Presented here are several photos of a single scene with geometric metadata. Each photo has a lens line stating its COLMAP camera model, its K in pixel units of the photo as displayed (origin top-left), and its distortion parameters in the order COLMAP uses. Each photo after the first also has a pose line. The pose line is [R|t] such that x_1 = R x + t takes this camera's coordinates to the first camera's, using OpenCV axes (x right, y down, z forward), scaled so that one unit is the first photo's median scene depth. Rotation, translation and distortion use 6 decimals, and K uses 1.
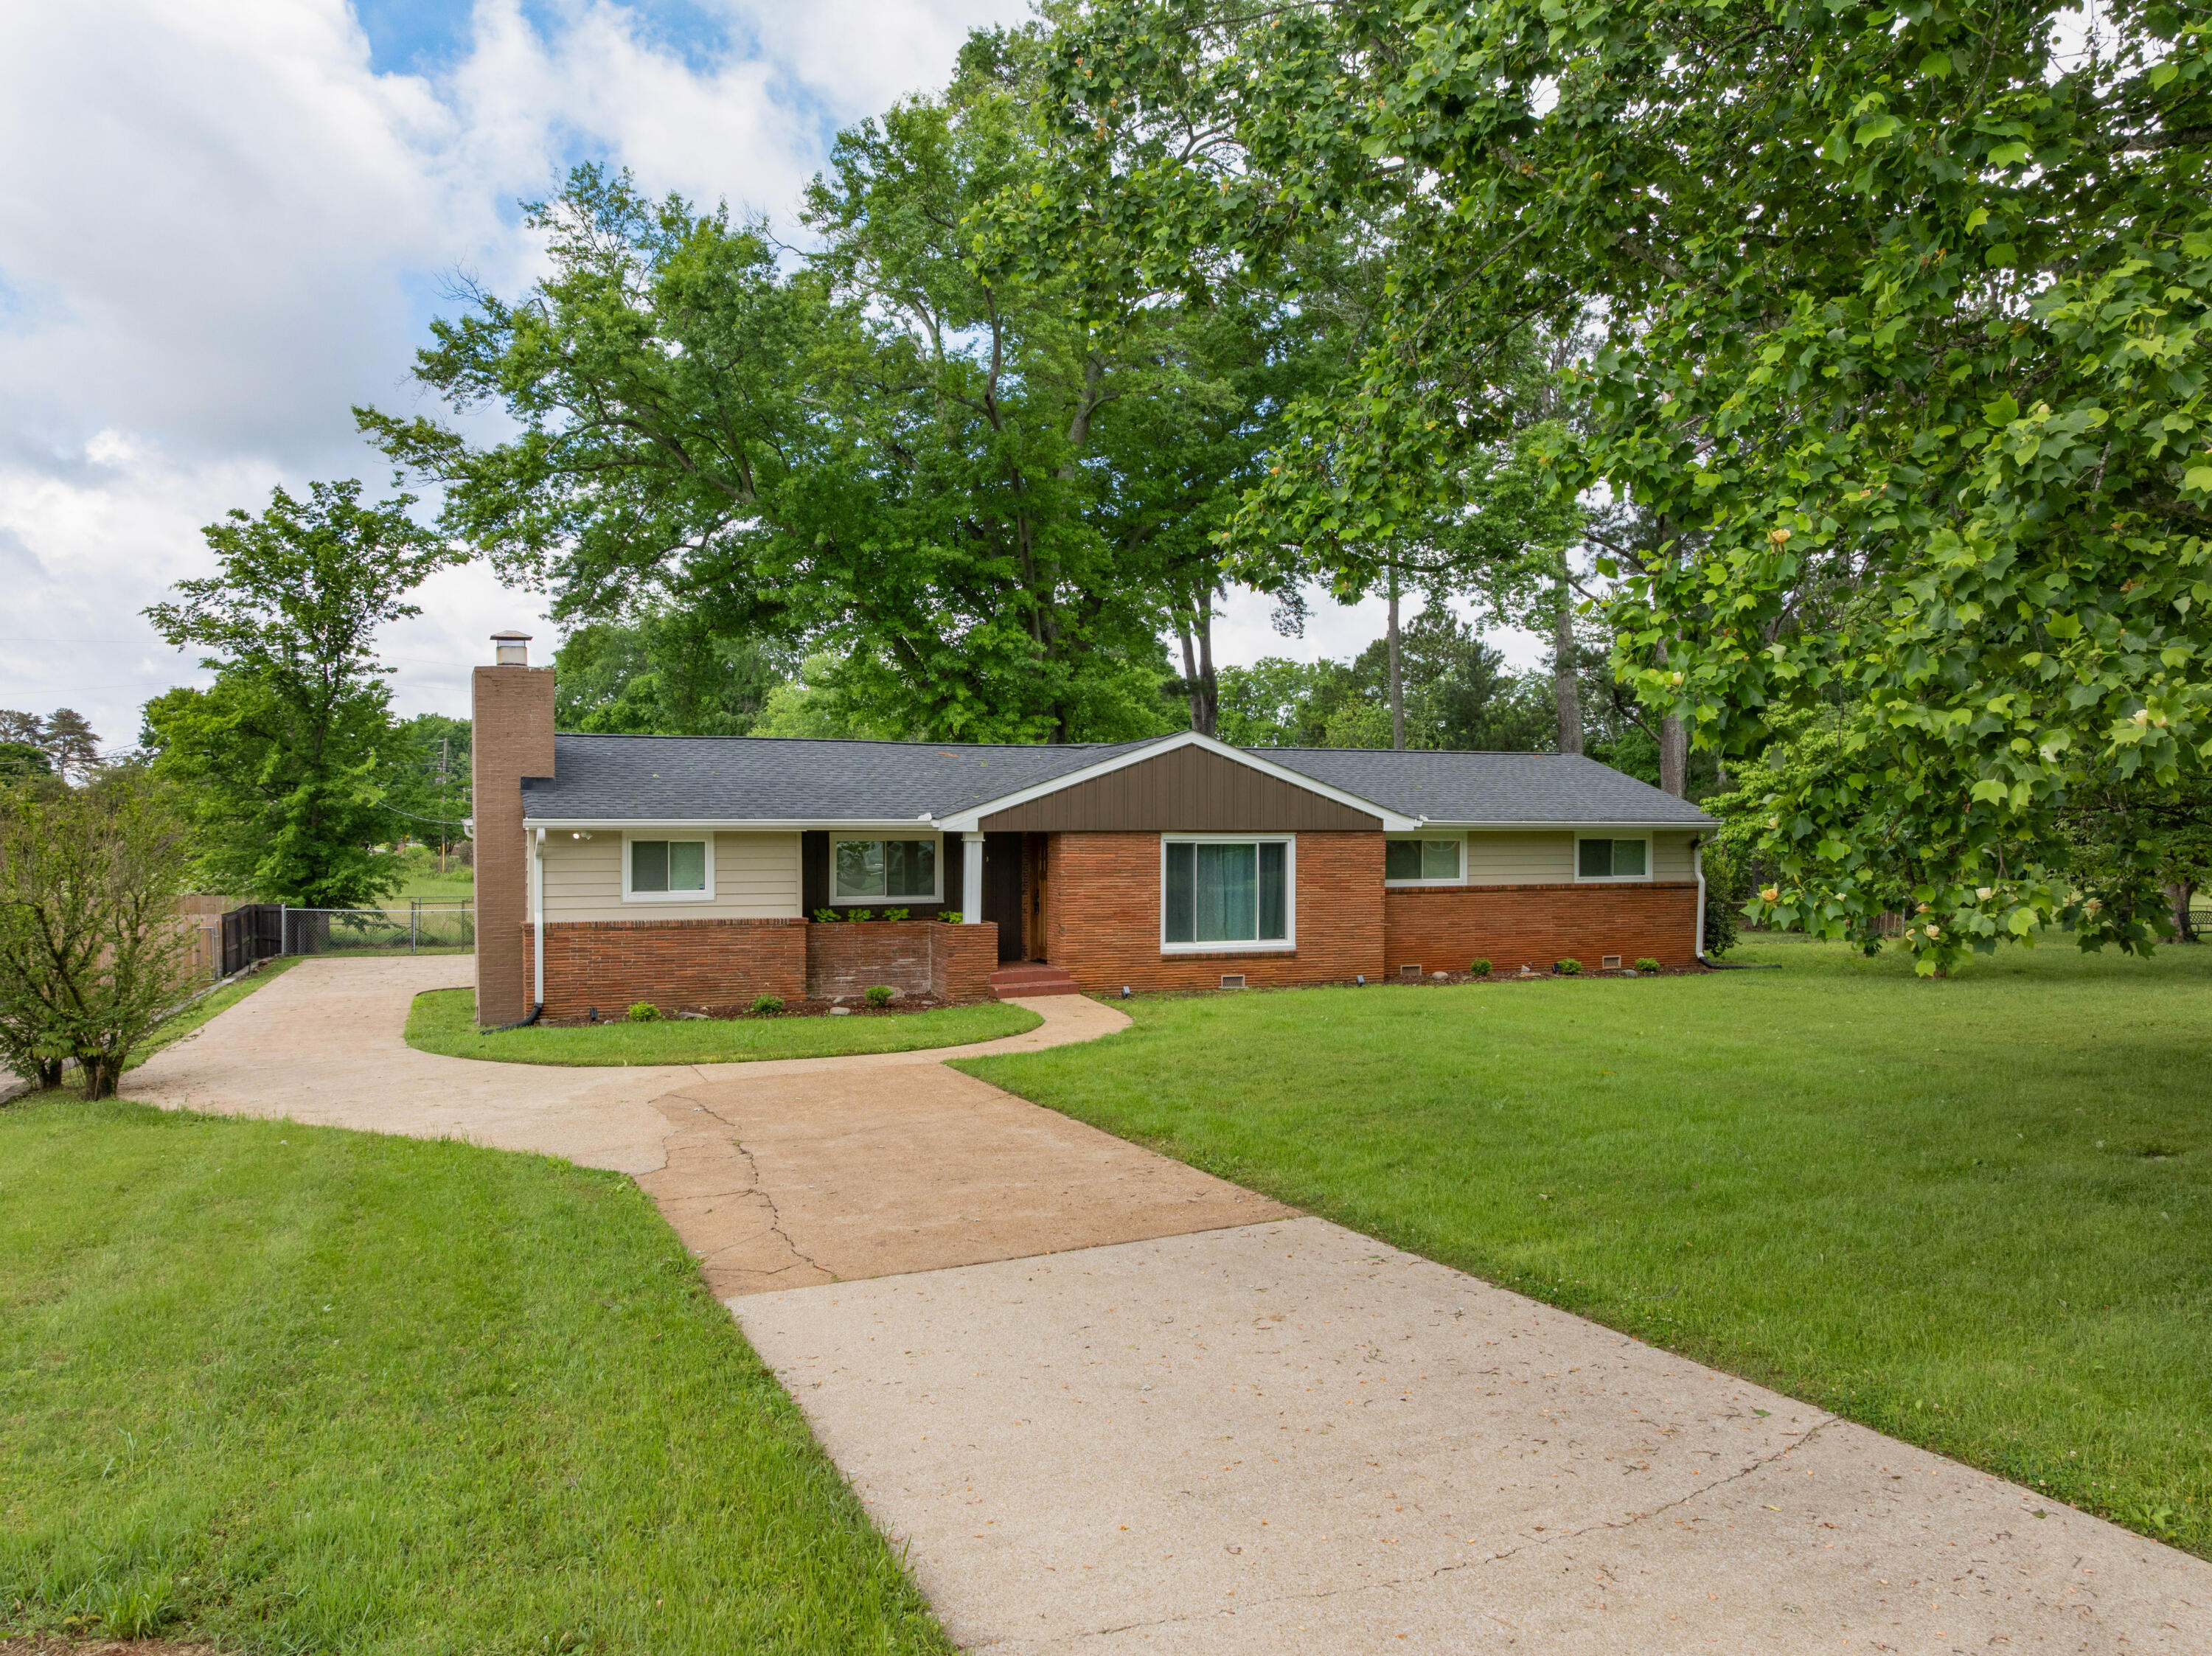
lens RADIAL K [[1576.4, 0, 1102.9], [0, 1576.4, 837.9], [0, 0, 1]] dist [-0.030698, -0.005672]
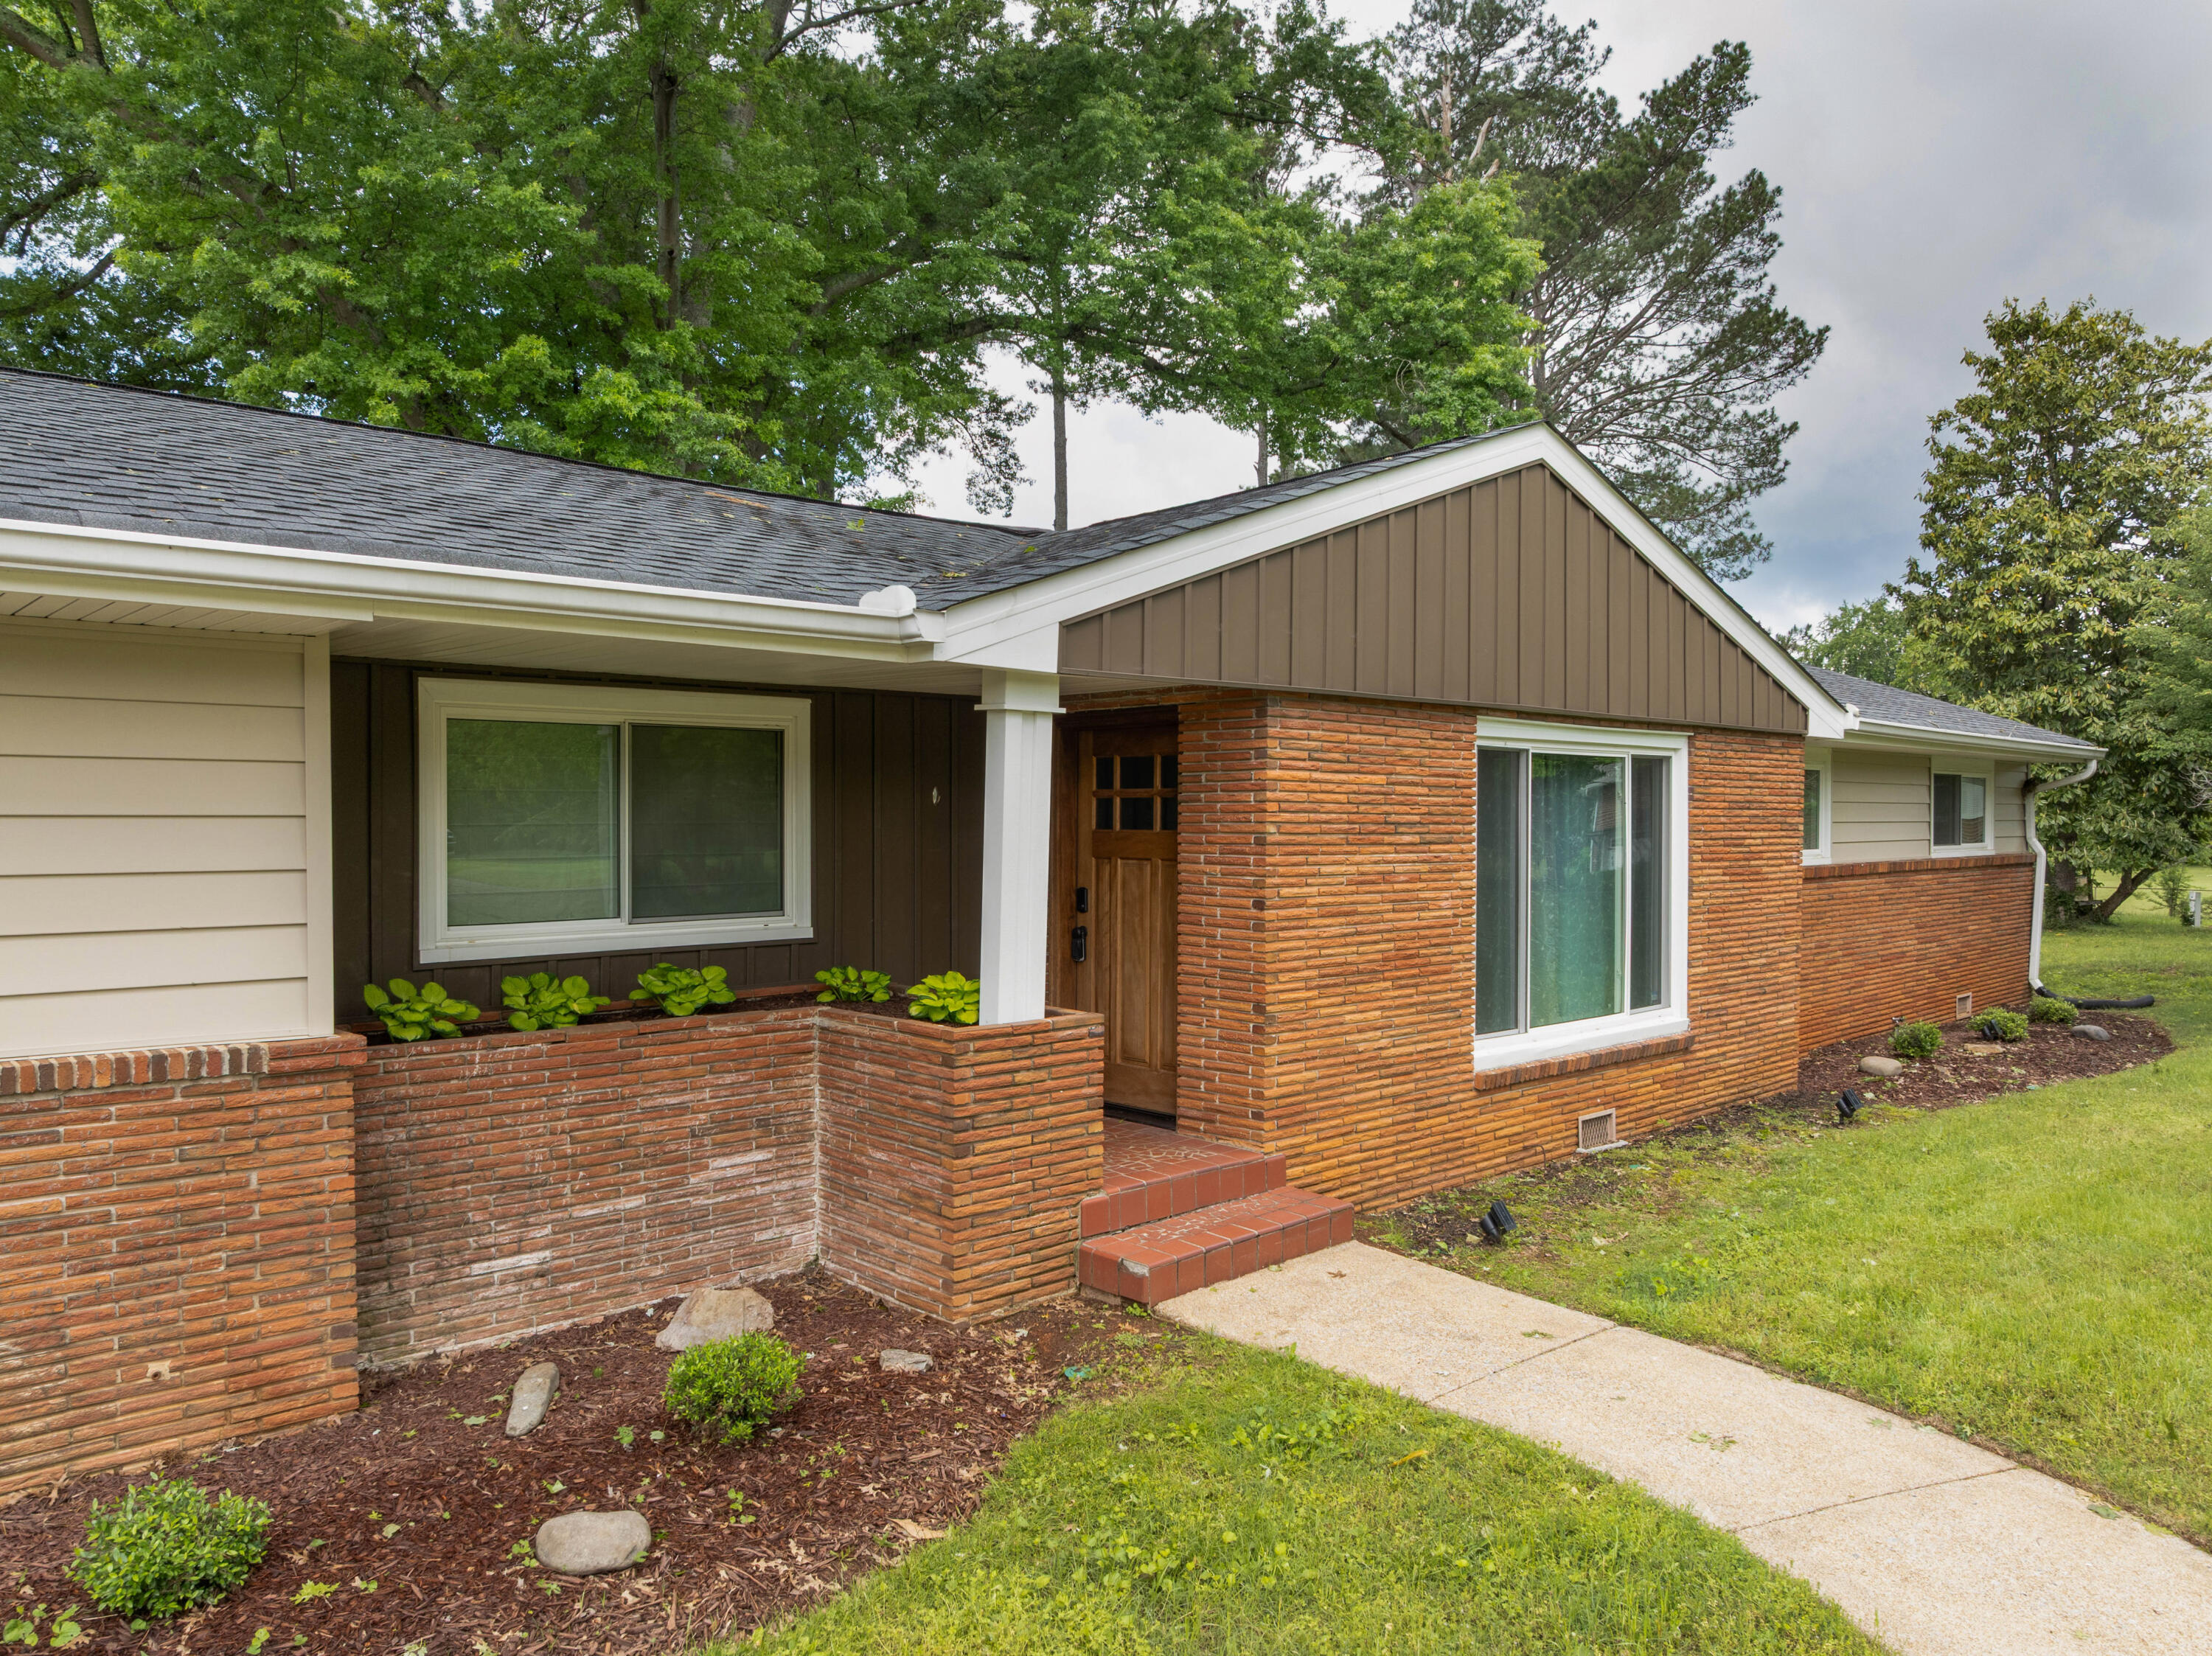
lens RADIAL K [[1576.4, 0, 1102.9], [0, 1576.4, 837.9], [0, 0, 1]] dist [-0.030698, -0.005672]
pose [[0.940161, -0.004948, 0.340695, -0.112625], [0.002460, 0.999967, 0.007736, 0.014809], [-0.340722, -0.006435, 0.940142, 0.520316]]
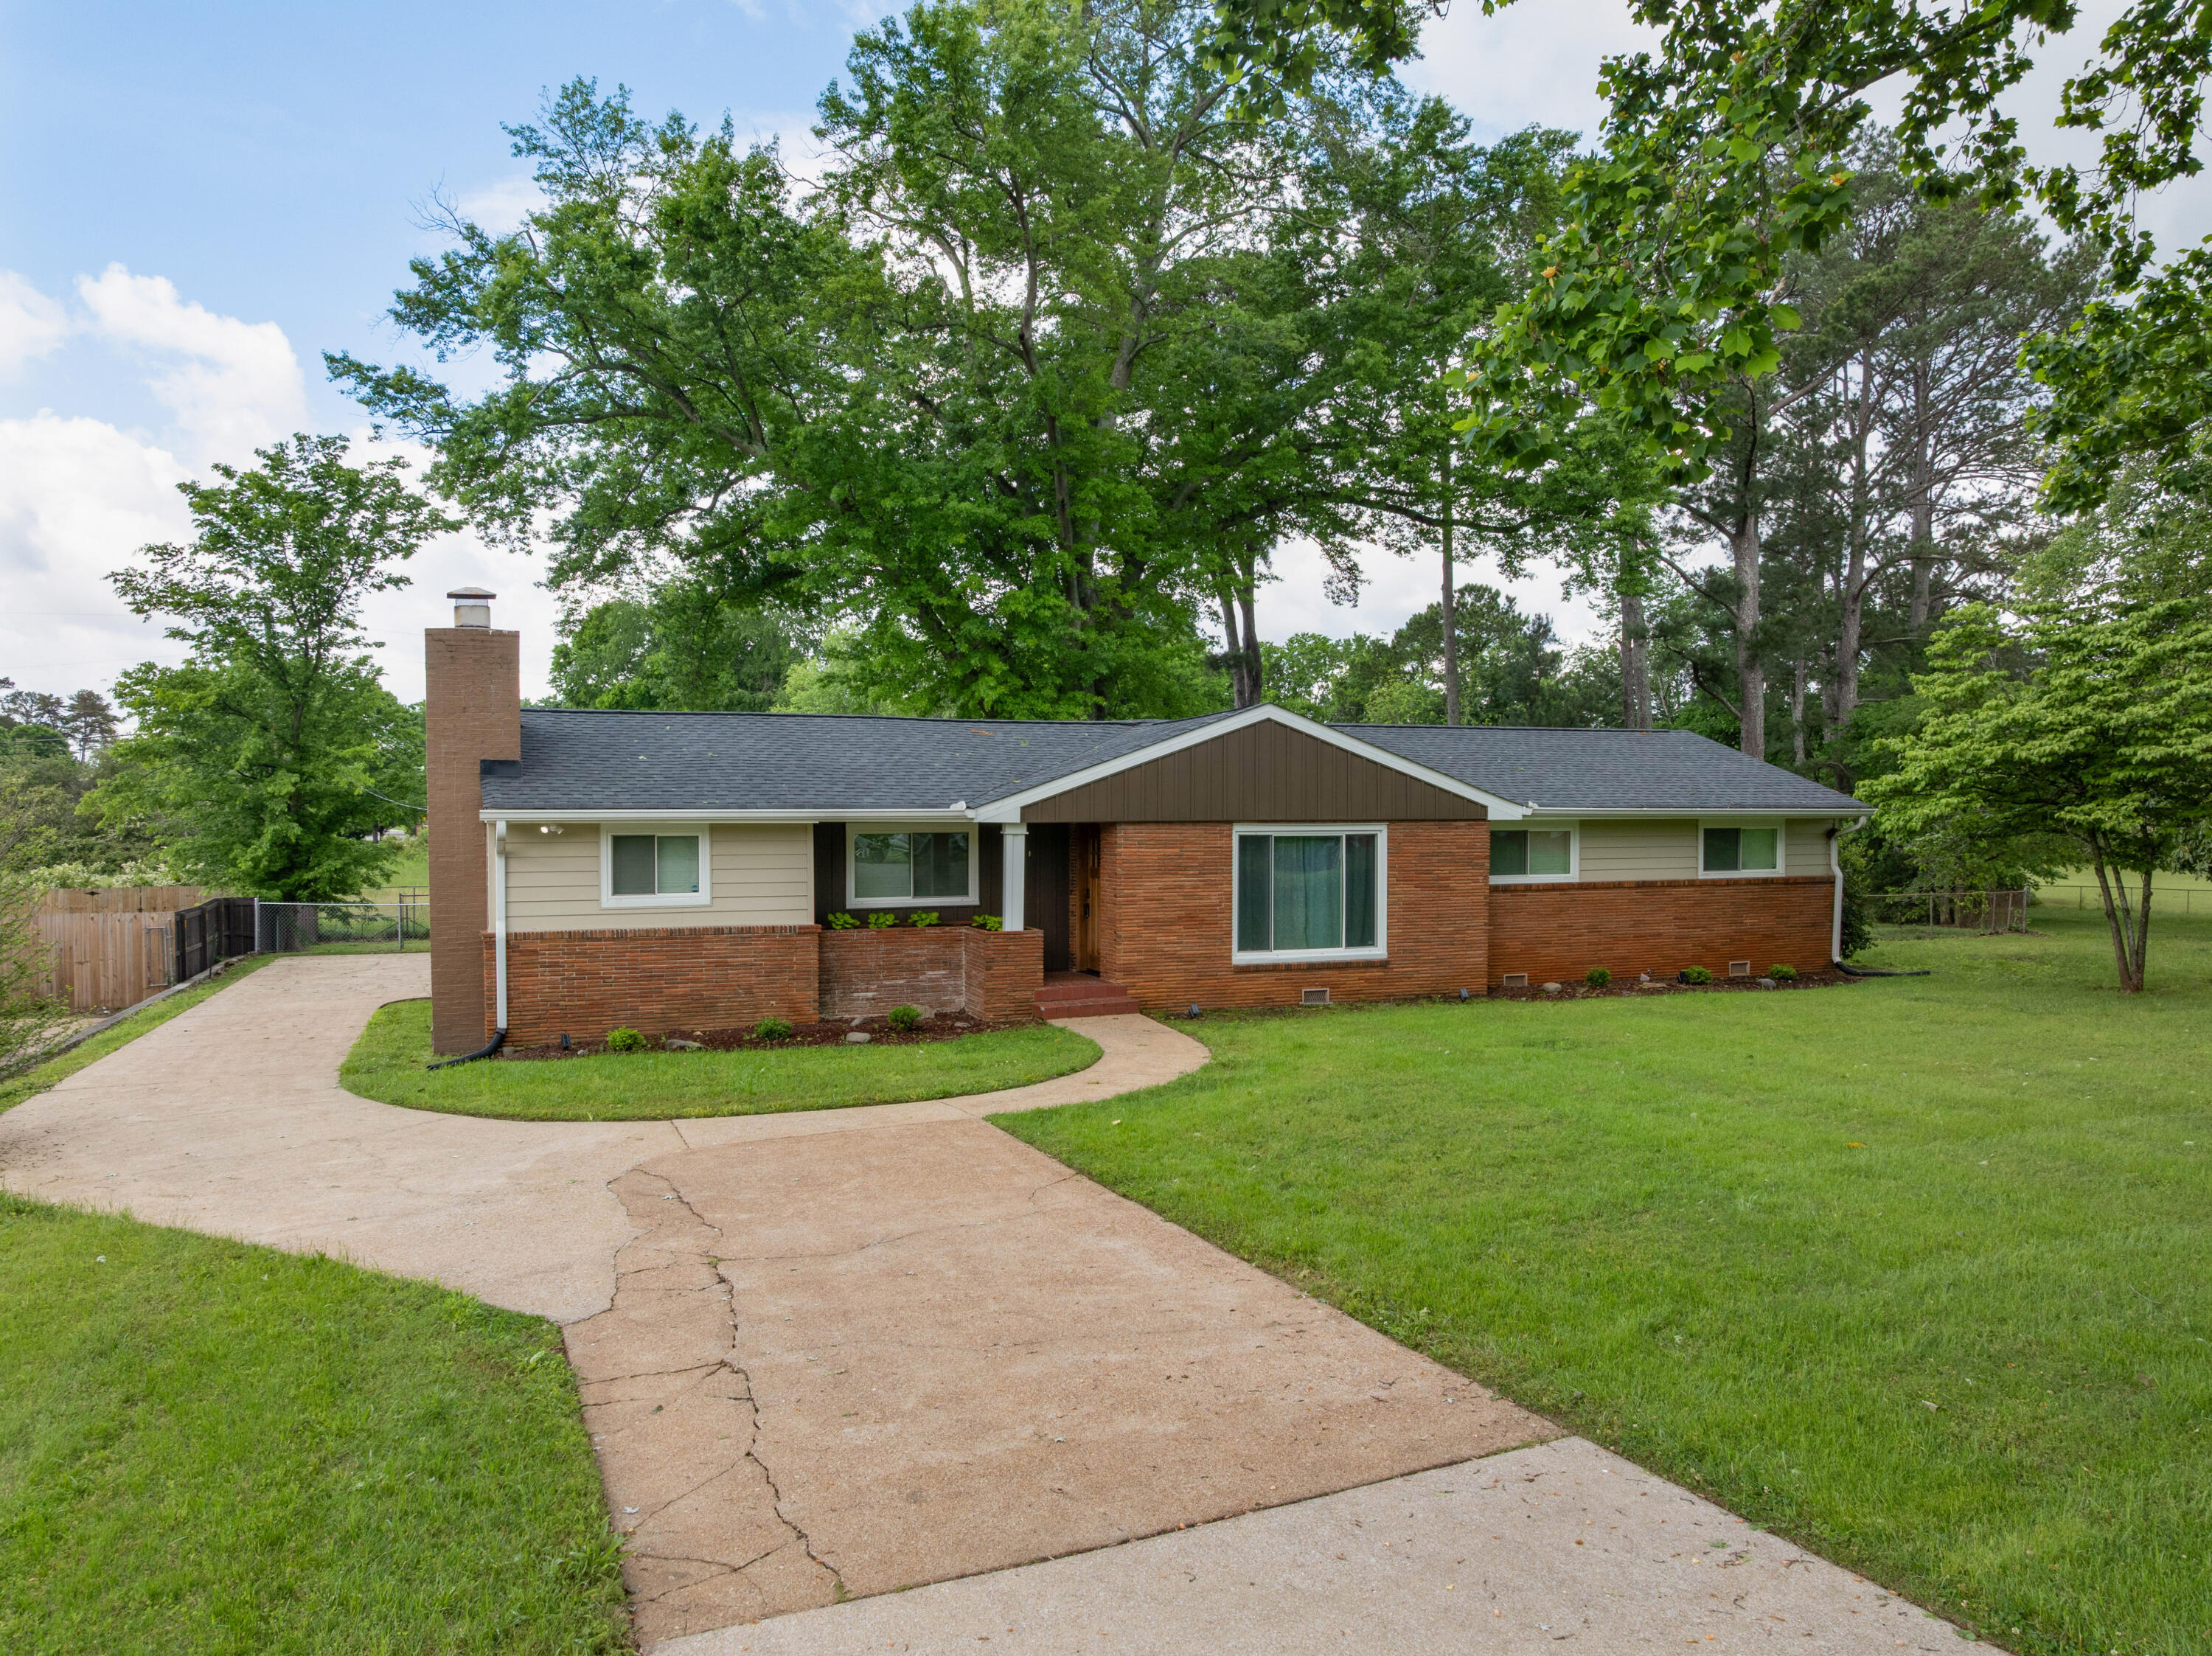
lens RADIAL K [[1576.4, 0, 1102.9], [0, 1576.4, 837.9], [0, 0, 1]] dist [-0.030698, -0.005672]
pose [[0.999897, -0.001054, -0.014293, -0.015777], [0.001240, 0.999915, 0.013015, -0.004739], [0.014278, -0.013031, 0.999813, 0.105280]]
